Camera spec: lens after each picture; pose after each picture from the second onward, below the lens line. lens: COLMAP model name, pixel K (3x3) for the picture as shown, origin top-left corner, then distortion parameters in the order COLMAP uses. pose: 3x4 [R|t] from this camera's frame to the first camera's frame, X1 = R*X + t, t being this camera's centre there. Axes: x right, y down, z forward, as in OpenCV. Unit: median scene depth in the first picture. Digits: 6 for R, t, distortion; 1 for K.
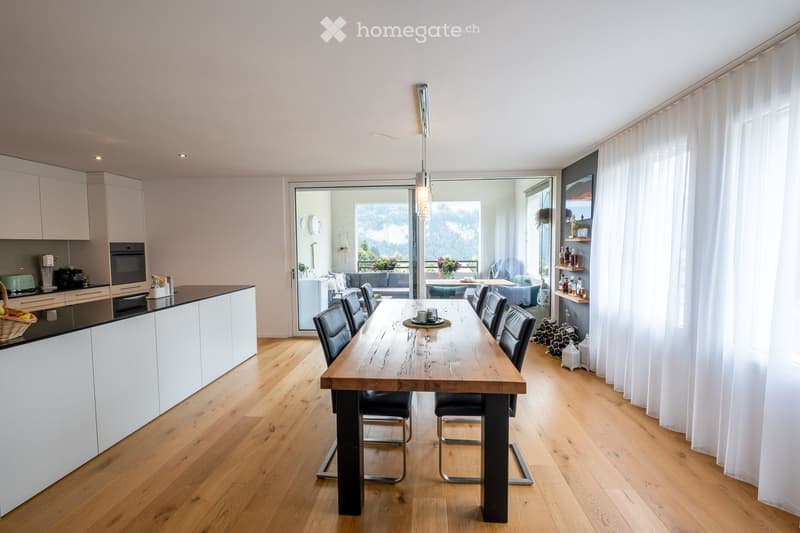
lens RADIAL K [[348.5, 0, 399.8], [0, 348.5, 264.5], [0, 0, 1]] dist [0.000915, 0.000126]
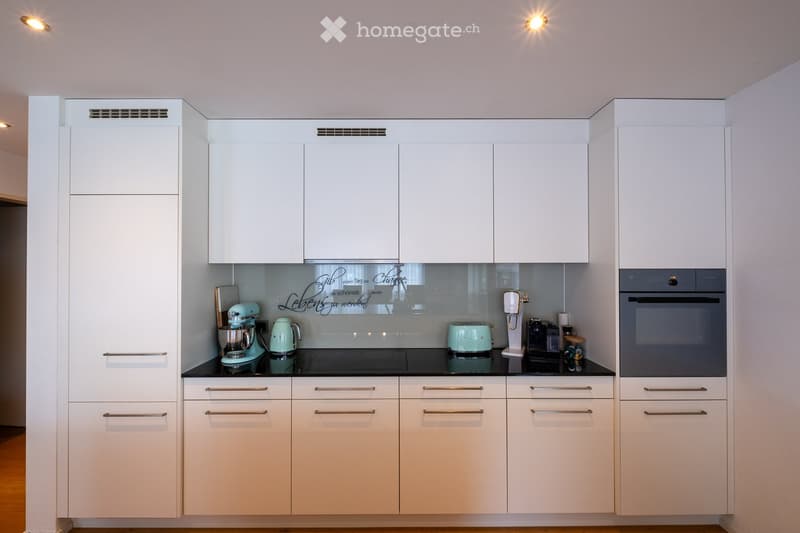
lens RADIAL K [[348.5, 0, 399.8], [0, 348.5, 265.6], [0, 0, 1]] dist [0.000915, 0.000126]
pose [[0.091379, -0.006141, -0.995797, -0.432638], [-0.063773, 0.997892, -0.012006, -0.042895], [0.993772, 0.064602, 0.090794, 0.675636]]
